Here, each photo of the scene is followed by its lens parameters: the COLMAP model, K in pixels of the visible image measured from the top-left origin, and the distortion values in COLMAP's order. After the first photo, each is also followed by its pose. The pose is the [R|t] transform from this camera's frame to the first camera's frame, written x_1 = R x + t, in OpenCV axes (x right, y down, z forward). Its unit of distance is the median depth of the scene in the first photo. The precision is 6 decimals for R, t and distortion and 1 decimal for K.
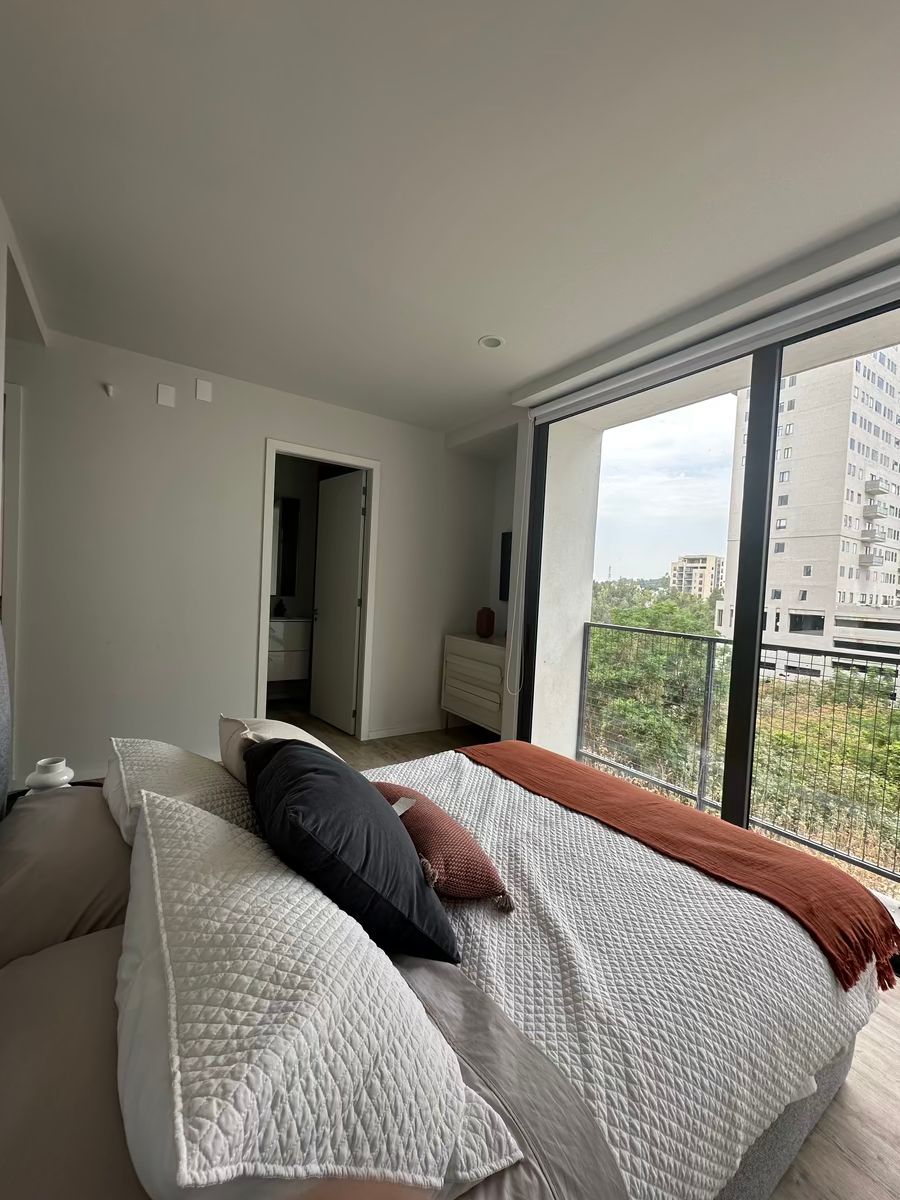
lens RADIAL K [[488.3, 0, 454.3], [0, 488.3, 603.1], [0, 0, 1]] dist [0.003016, 0.000187]
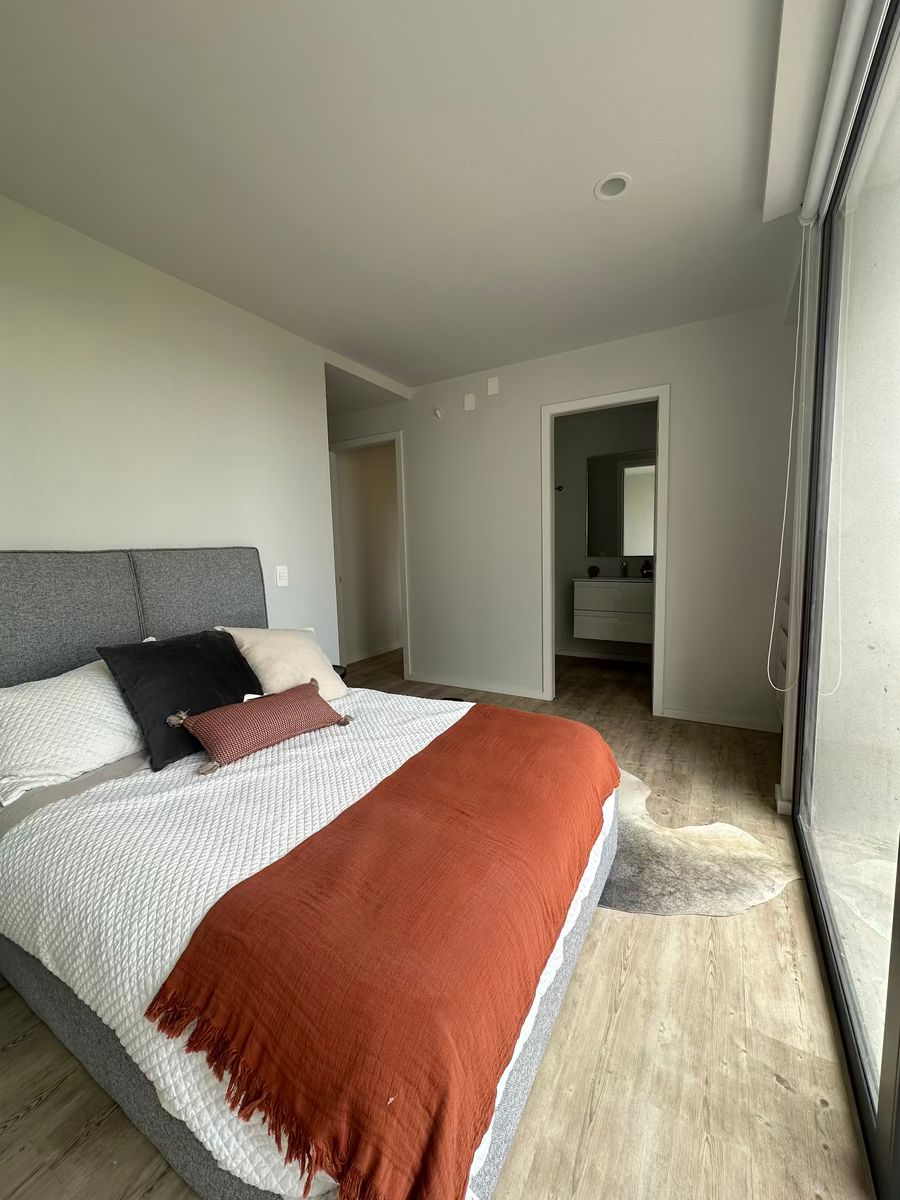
lens RADIAL K [[488.3, 0, 448.7], [0, 488.3, 599.1], [0, 0, 1]] dist [0.003016, 0.000187]
pose [[0.431274, 0.026312, -0.901837, 0.539735], [0.017709, 0.999135, 0.037620, 0.042345], [0.902047, -0.032195, 0.430435, 0.369731]]
